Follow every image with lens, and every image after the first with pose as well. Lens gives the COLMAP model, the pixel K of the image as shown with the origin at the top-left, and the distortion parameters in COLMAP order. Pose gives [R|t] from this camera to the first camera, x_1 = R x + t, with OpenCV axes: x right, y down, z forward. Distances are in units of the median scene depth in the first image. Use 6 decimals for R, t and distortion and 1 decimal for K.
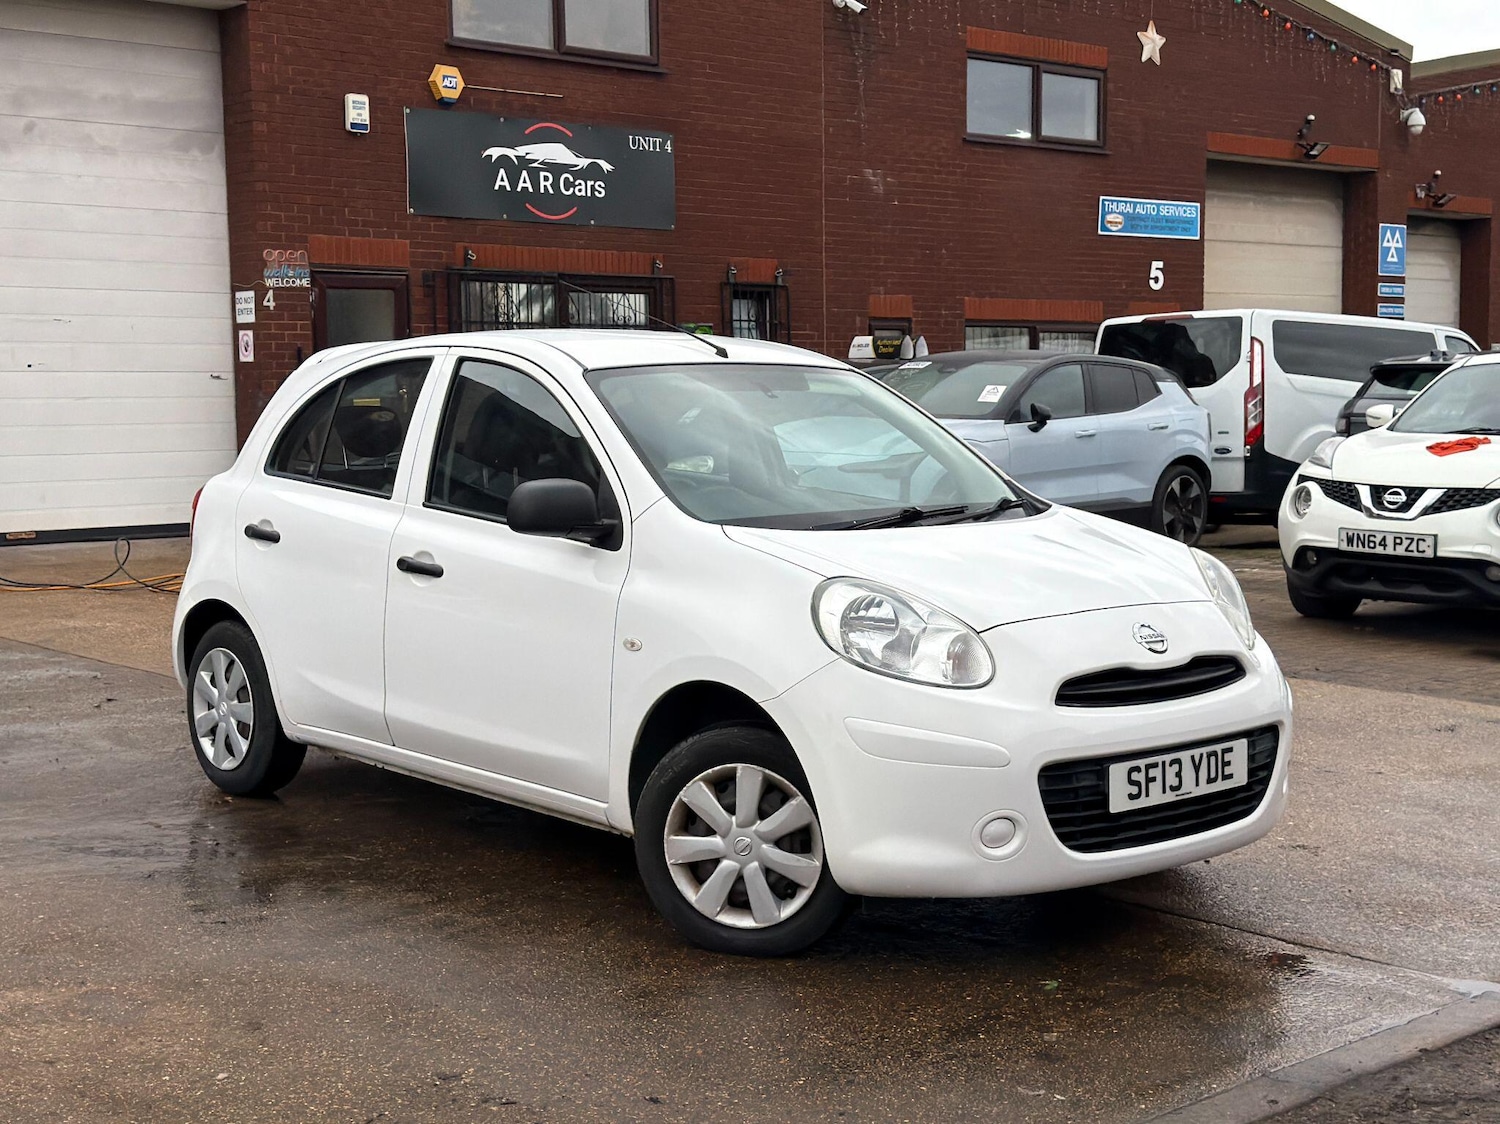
lens RADIAL K [[2136.0, 0, 734.7], [0, 2136.0, 585.5], [0, 0, 1]] dist [0.175316, -0.282614]
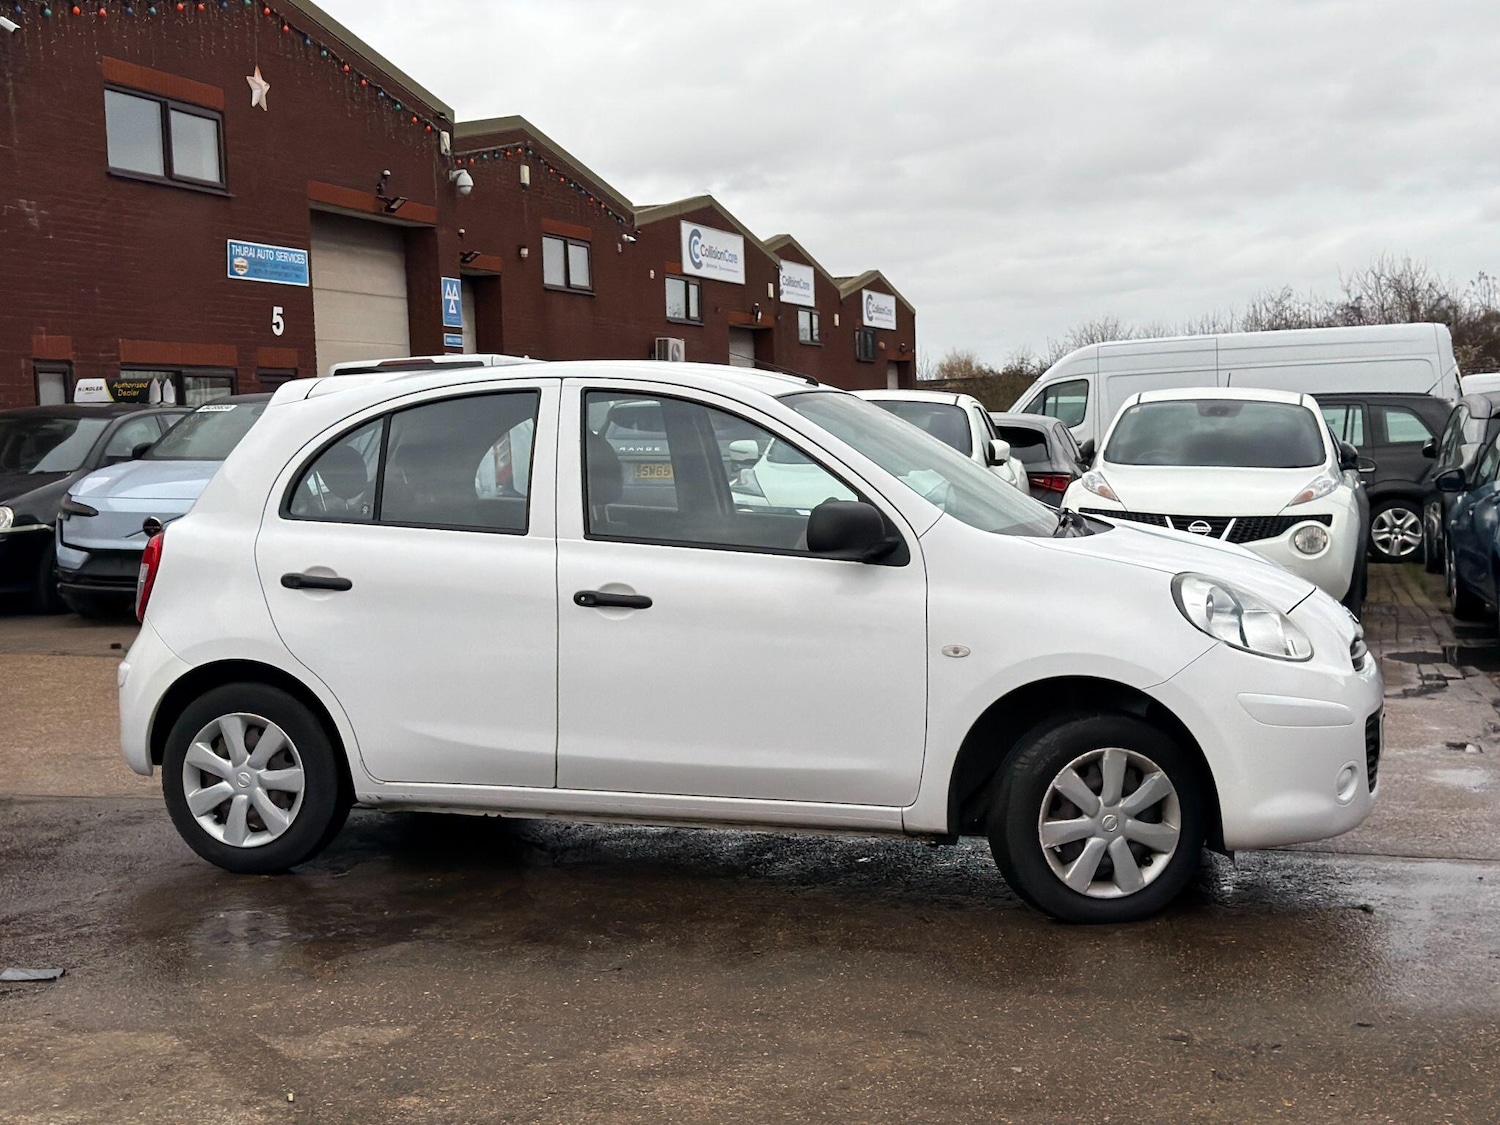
lens RADIAL K [[2189.2, 0, 750.0], [0, 2189.2, 562.5], [0, 0, 1]] dist [0.145406, -0.088290]
pose [[0.848586, -0.048067, 0.526870, -0.242105], [0.067117, 0.997599, -0.017086, -0.001568], [-0.524783, 0.049861, 0.849774, 0.042886]]
